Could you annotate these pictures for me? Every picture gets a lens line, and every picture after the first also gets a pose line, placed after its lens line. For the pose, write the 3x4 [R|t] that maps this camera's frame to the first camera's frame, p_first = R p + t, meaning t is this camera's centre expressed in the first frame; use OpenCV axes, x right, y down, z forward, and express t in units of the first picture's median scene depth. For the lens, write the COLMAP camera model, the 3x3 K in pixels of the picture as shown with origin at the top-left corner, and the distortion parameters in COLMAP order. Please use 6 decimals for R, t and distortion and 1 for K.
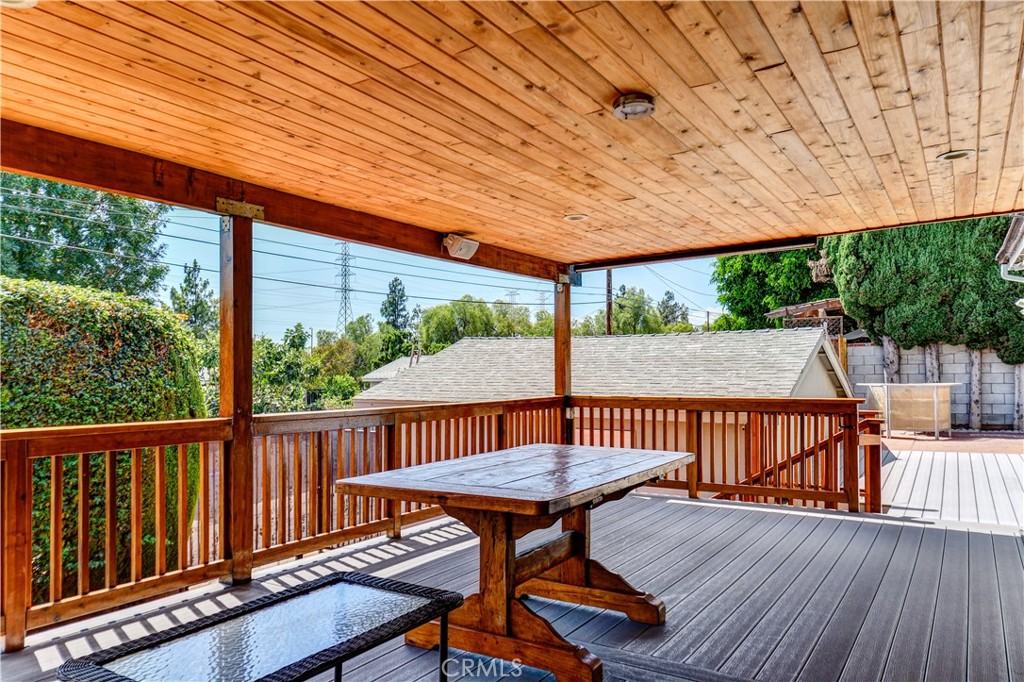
lens RADIAL K [[708.4, 0, 512.0], [0, 708.4, 341.0], [0, 0, 1]] dist [-0.029718, -0.000111]
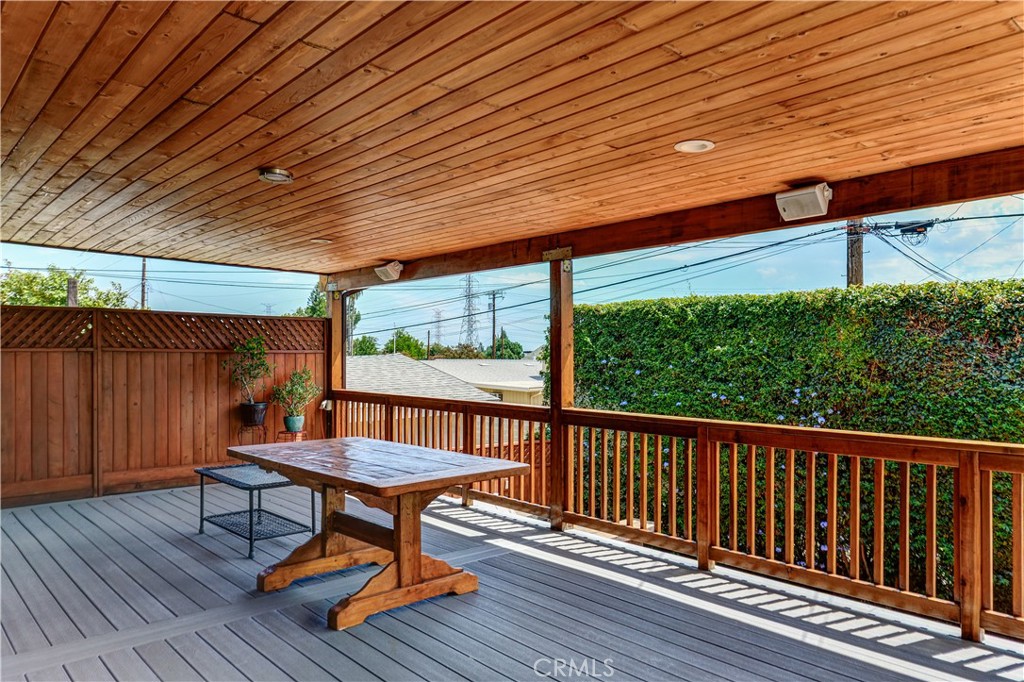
lens RADIAL K [[708.4, 0, 512.0], [0, 708.4, 341.0], [0, 0, 1]] dist [-0.029718, -0.000111]
pose [[-0.290210, -0.017001, -0.956812, 0.756646], [0.035693, 0.998954, -0.028576, 0.012590], [0.956297, -0.042445, -0.289299, 1.051239]]
